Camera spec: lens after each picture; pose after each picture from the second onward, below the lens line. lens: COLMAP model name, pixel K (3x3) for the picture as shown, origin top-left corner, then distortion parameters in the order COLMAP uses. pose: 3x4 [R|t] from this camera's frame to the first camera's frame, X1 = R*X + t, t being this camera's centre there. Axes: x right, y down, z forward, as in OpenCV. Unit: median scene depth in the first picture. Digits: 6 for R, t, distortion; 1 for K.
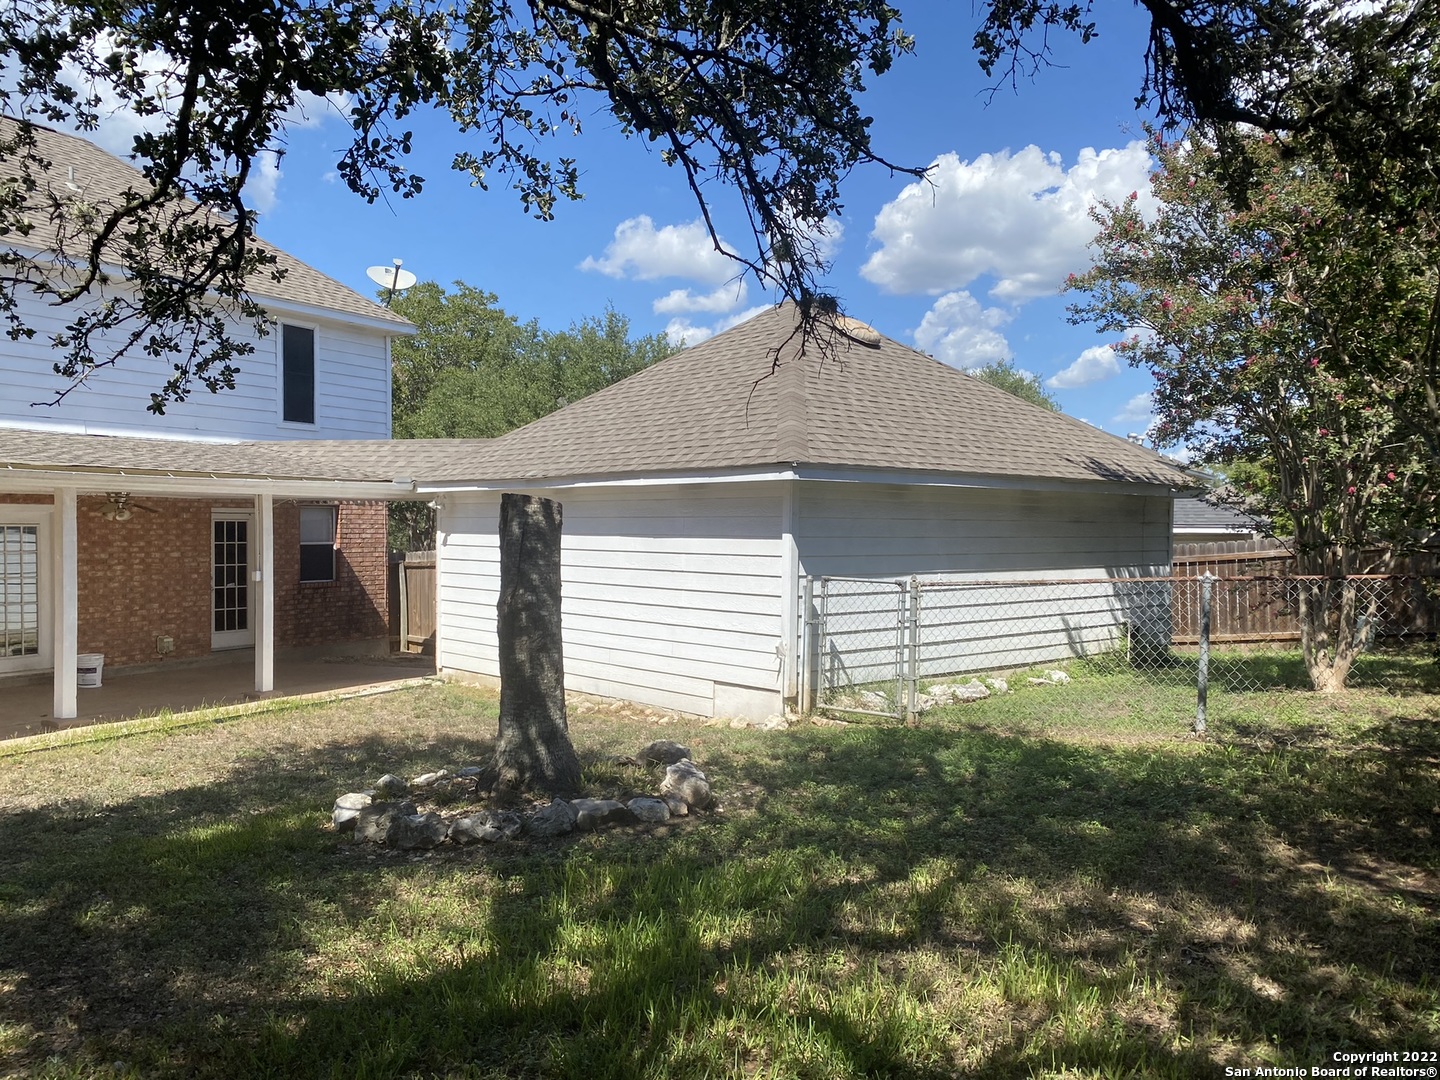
lens RADIAL K [[1101.0, 0, 720.5], [0, 1101.0, 540.7], [0, 0, 1]] dist [0.059394, -0.050985]
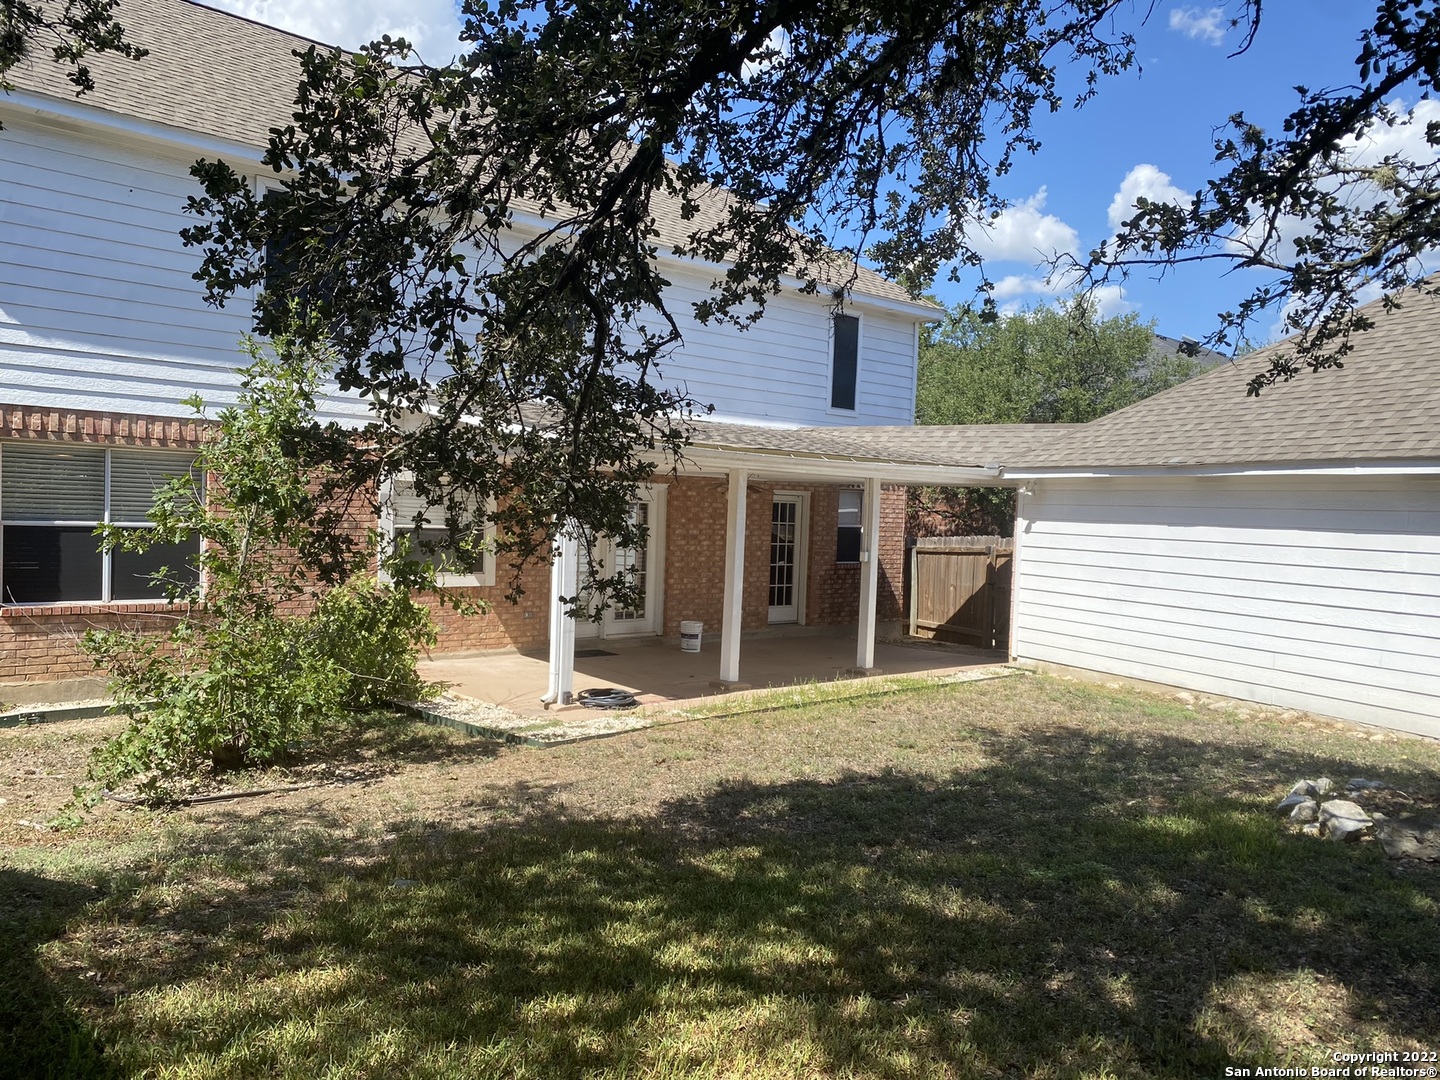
lens RADIAL K [[1101.0, 0, 720.5], [0, 1101.0, 539.5], [0, 0, 1]] dist [0.059394, -0.050985]
pose [[0.953587, 0.035815, -0.298980, -0.196334], [-0.032700, 0.999346, 0.015417, 0.003644], [0.299336, -0.004924, 0.954135, -0.016781]]
